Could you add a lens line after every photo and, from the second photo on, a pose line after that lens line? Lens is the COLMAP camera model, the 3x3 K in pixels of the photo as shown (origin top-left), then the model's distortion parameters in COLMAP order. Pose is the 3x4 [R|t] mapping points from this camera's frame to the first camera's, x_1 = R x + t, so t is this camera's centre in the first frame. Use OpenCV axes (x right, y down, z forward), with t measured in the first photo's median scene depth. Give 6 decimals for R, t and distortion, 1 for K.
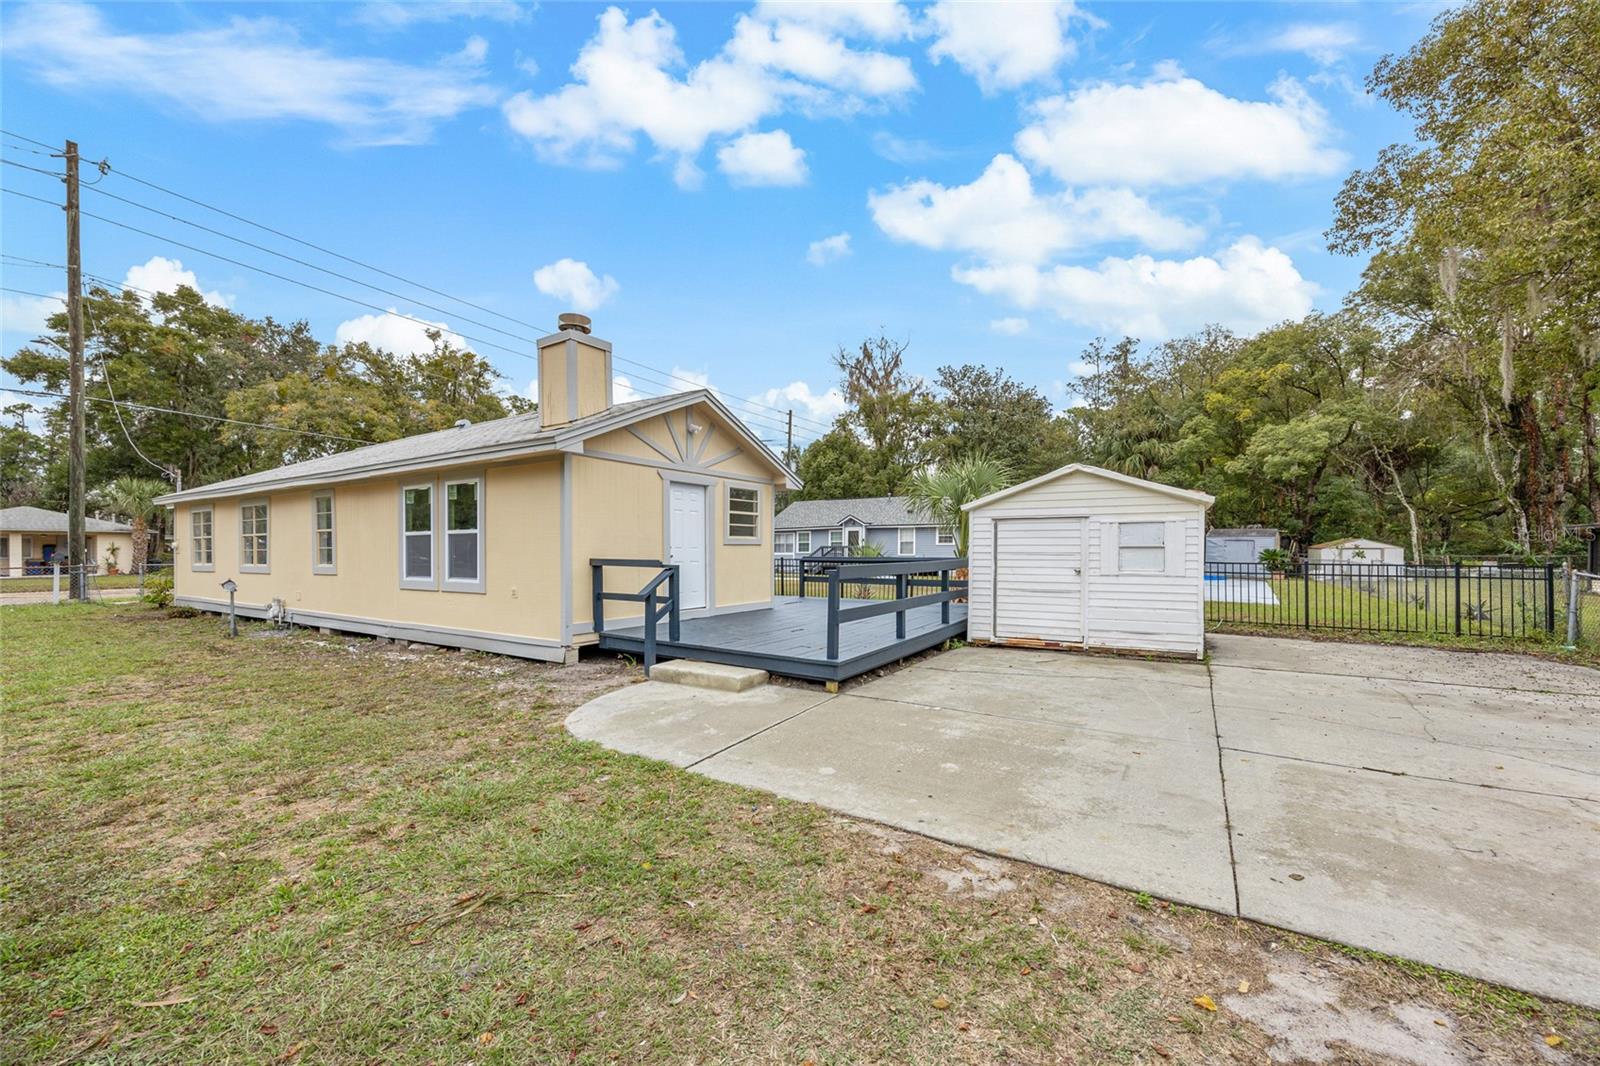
lens RADIAL K [[617.0, 0, 798.9], [0, 617.0, 526.4], [0, 0, 1]] dist [-0.001638, -0.000385]
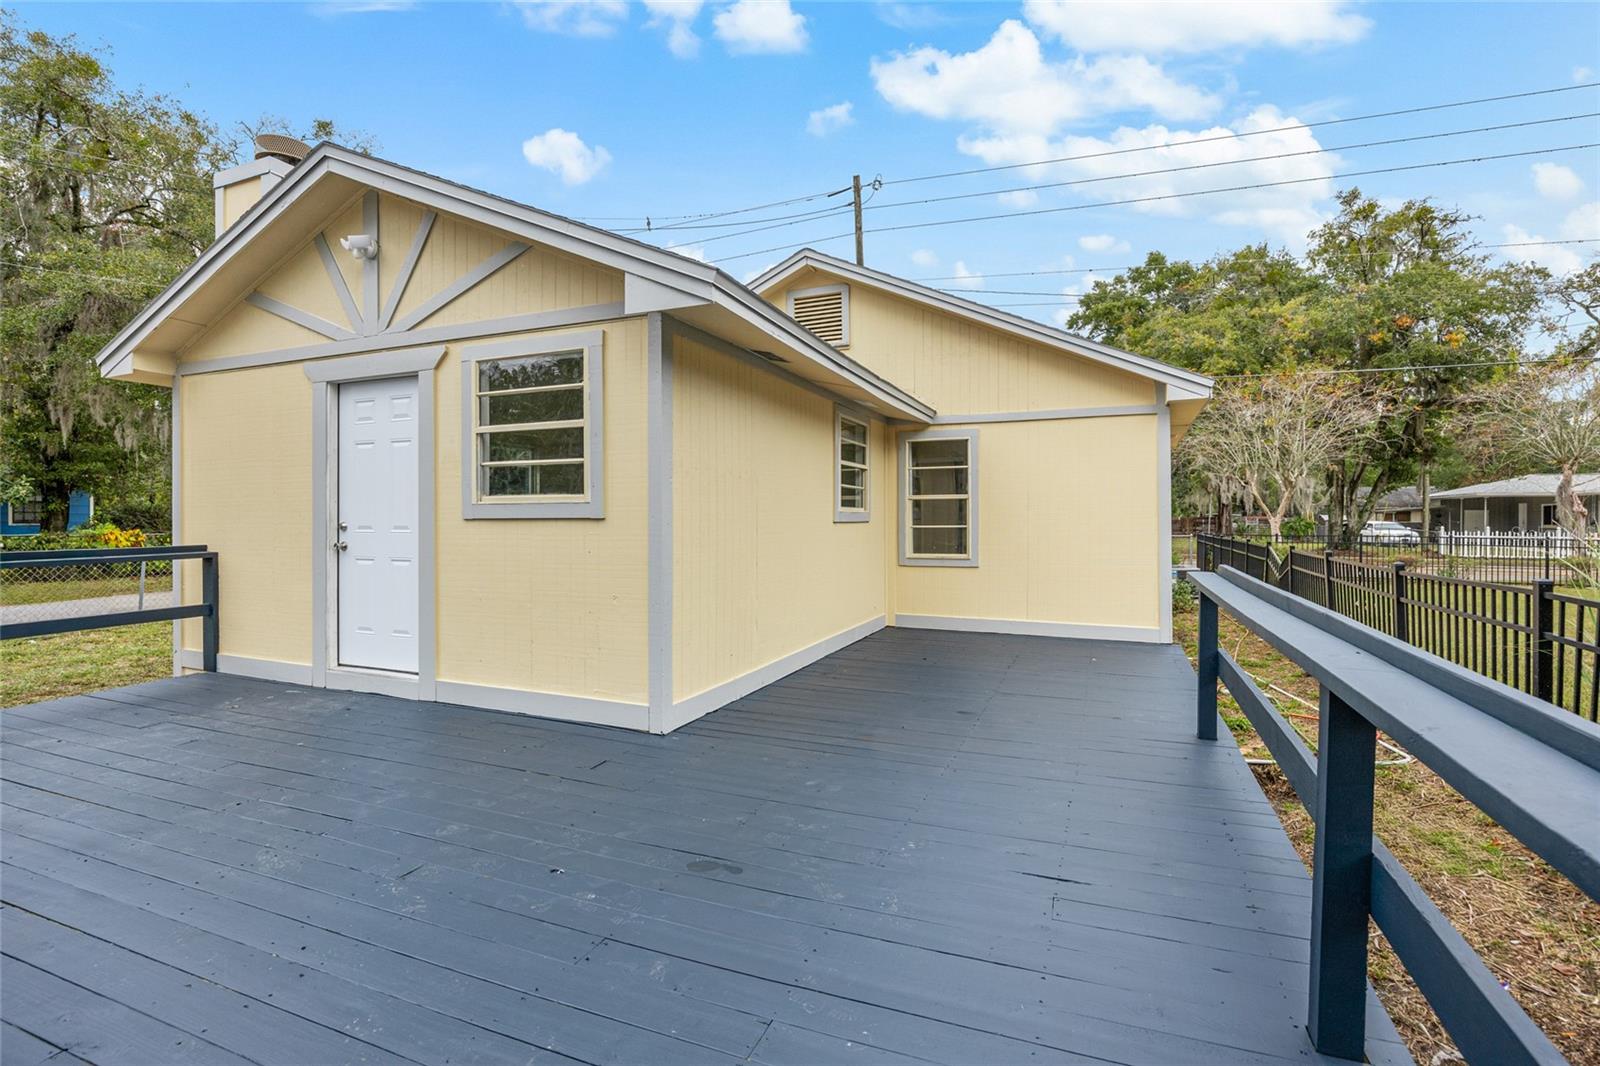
lens RADIAL K [[751.3, 0, 800.0], [0, 751.3, 533.0], [0, 0, 1]] dist [-0.000333, -0.000025]
pose [[0.169895, 0.010644, -0.985405, 0.339161], [0.040154, 0.999036, 0.017714, 0.035176], [0.984644, -0.042577, 0.169304, 1.069884]]
